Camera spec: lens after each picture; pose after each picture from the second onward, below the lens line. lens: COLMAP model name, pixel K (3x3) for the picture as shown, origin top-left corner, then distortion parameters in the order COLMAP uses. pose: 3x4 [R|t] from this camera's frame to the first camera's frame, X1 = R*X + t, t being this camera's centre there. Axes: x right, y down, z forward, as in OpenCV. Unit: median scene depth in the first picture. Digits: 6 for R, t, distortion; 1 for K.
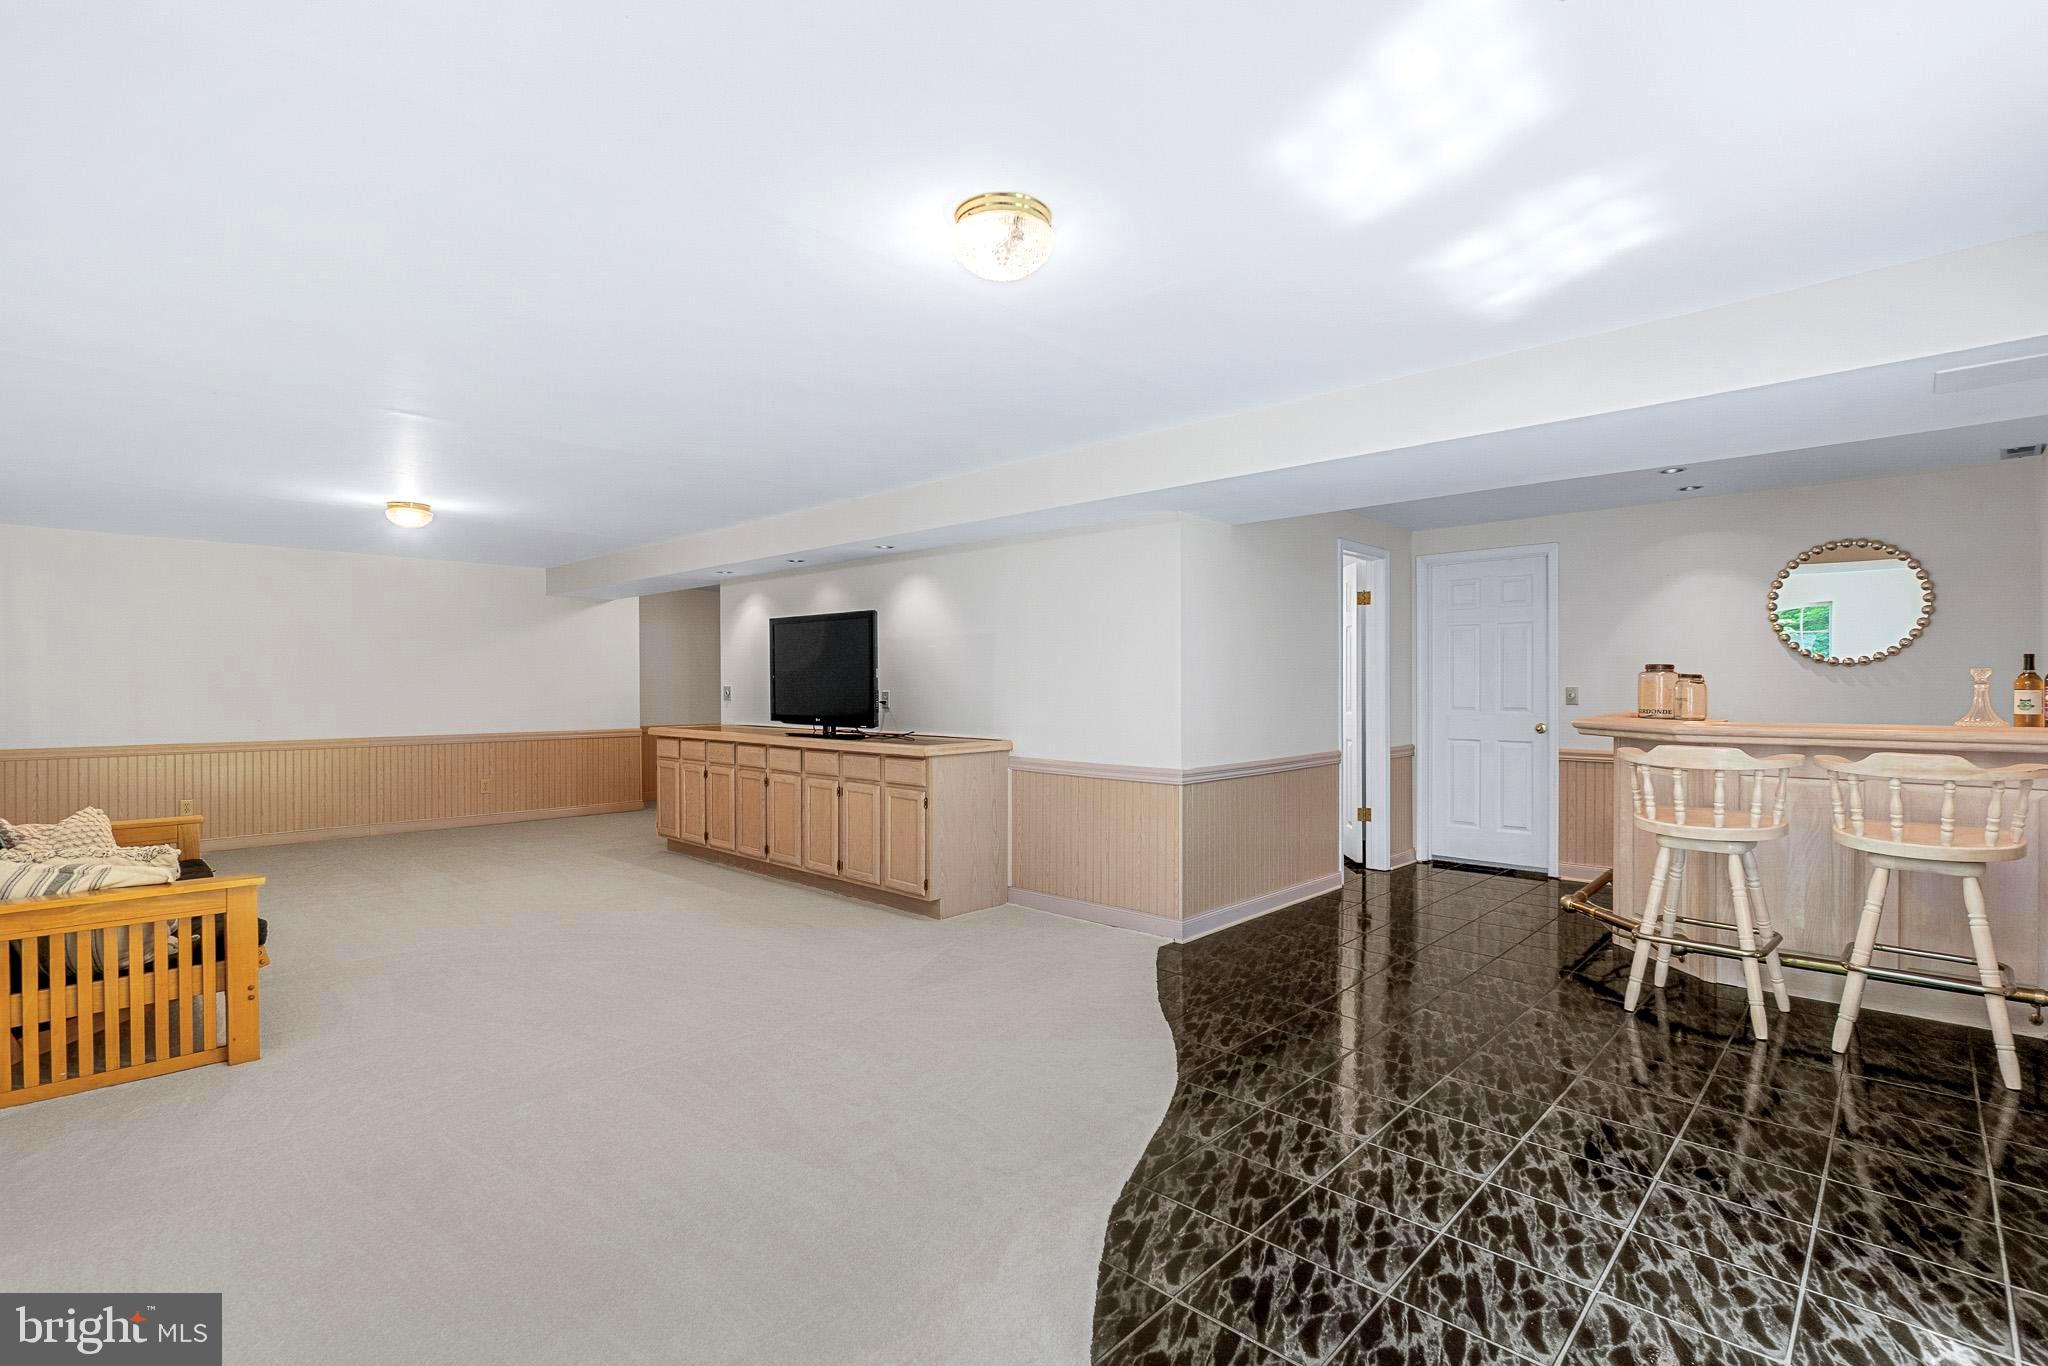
lens RADIAL K [[986.9, 0, 1020.9], [0, 986.9, 695.6], [0, 0, 1]] dist [-0.005609, -0.000460]
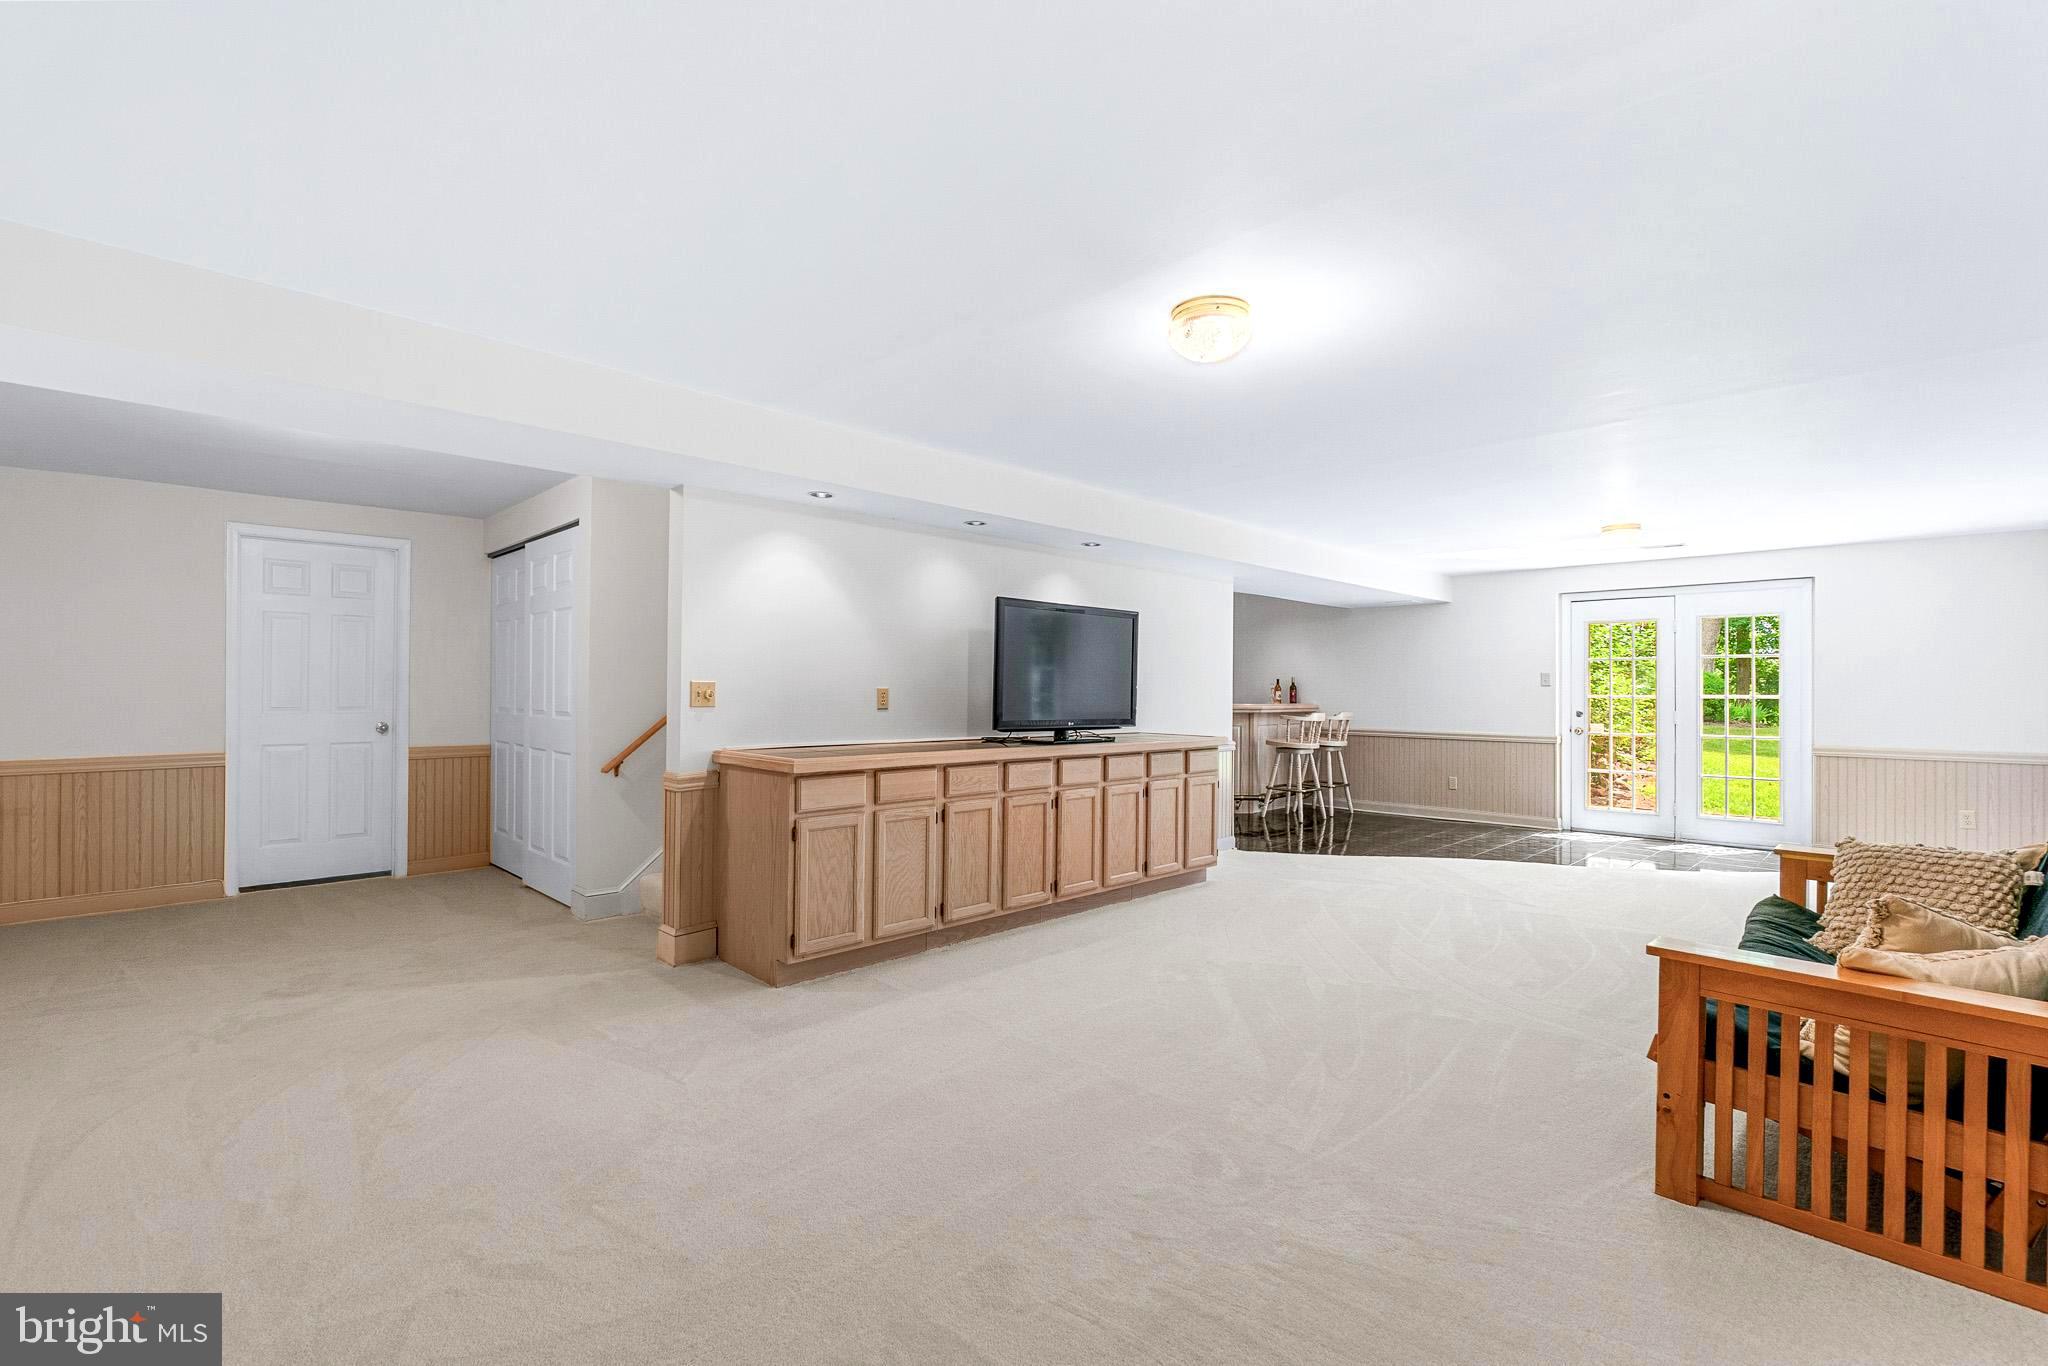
lens RADIAL K [[892.6, 0, 1020.6], [0, 892.6, 689.7], [0, 0, 1]] dist [-0.002948, -0.000764]
pose [[0.047670, -0.002485, 0.998860, -0.945460], [0.006160, 0.999979, 0.002194, -0.006796], [-0.998844, 0.006048, 0.047684, 0.951332]]
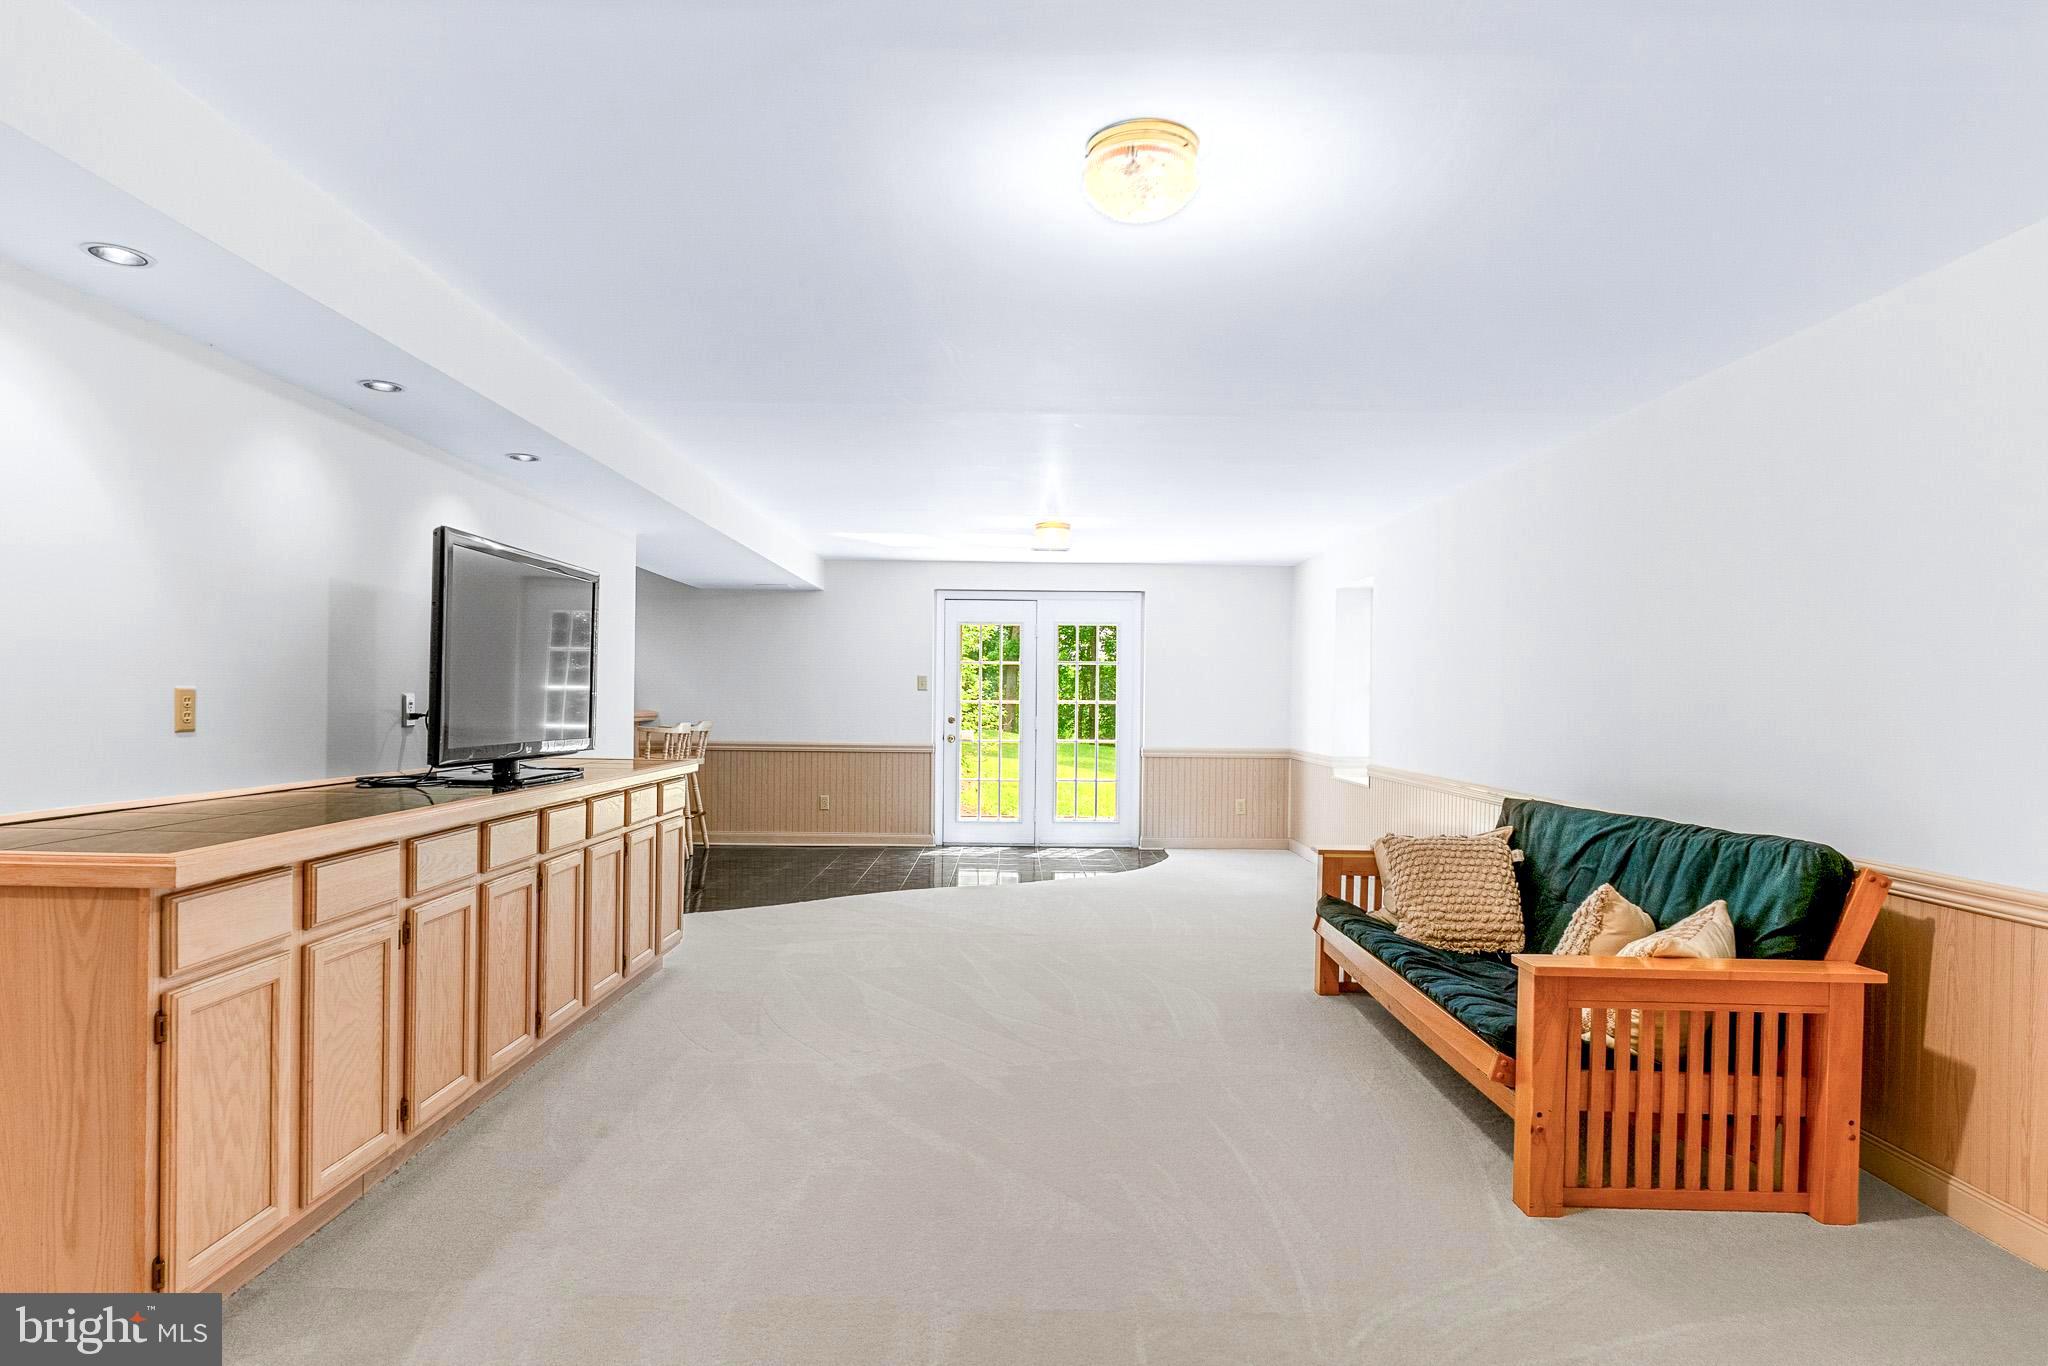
lens RADIAL K [[1099.7, 0, 1021.3], [0, 1099.7, 699.5], [0, 0, 1]] dist [-0.002513, -0.000055]
pose [[-0.663751, -0.011849, 0.747860, -0.782425], [-0.005282, 0.999924, 0.011155, -0.009141], [-0.747935, 0.003454, -0.663763, 1.130438]]
